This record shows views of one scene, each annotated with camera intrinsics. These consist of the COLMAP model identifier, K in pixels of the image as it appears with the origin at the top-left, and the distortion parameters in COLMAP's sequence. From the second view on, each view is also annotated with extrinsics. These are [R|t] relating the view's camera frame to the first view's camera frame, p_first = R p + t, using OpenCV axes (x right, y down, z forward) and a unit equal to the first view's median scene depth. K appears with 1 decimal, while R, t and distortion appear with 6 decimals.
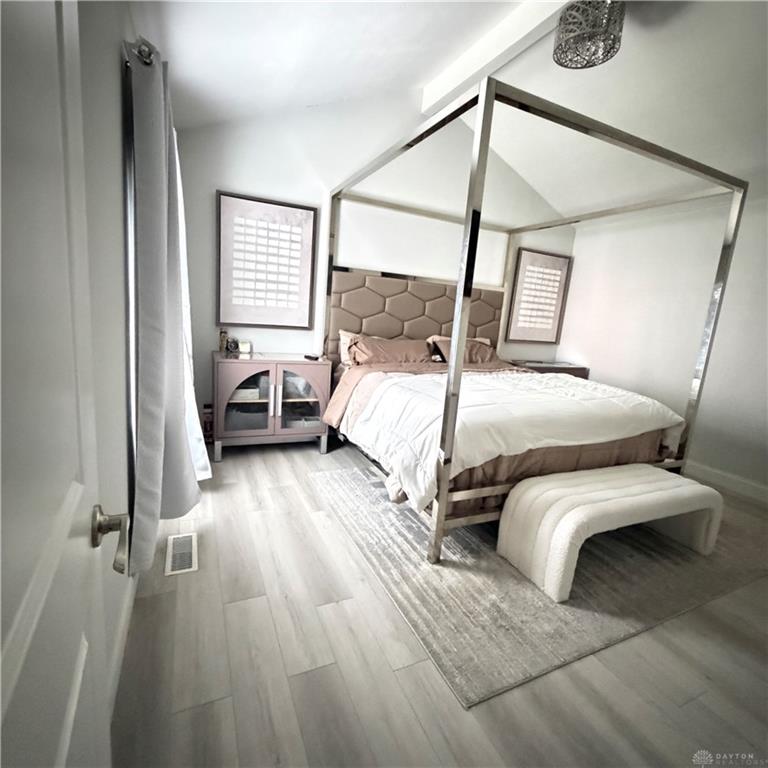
lens RADIAL K [[422.7, 0, 384.0], [0, 422.7, 384.0], [0, 0, 1]] dist [0.000018, 0.000130]
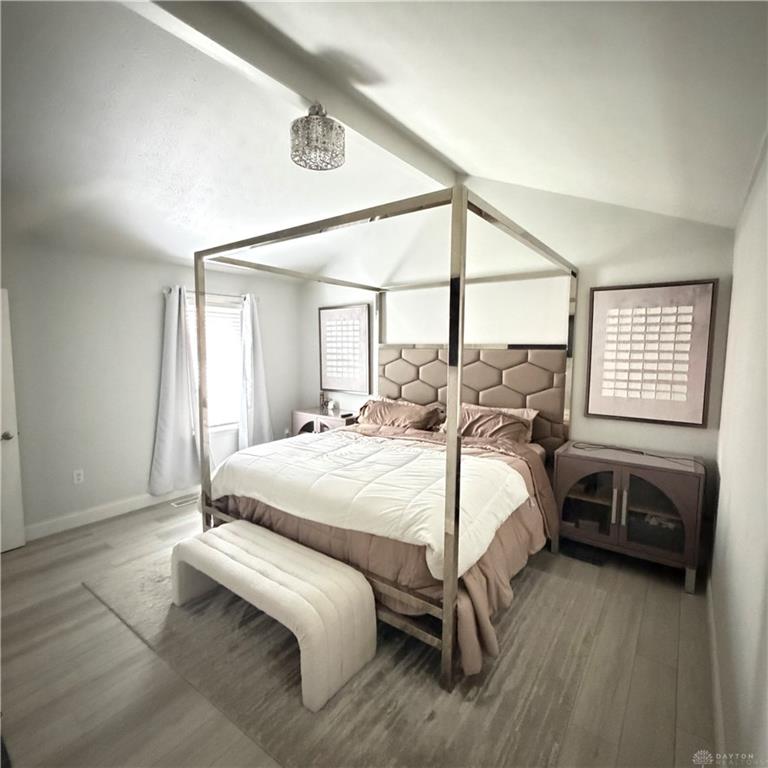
lens RADIAL K [[408.5, 0, 389.8], [0, 408.5, 386.4], [0, 0, 1]] dist [-0.001956, -0.000691]
pose [[0.459775, -0.019155, -0.887829, 0.486015], [-0.157770, 0.982101, -0.102893, -0.017871], [0.873908, 0.187380, 0.448523, 0.253561]]
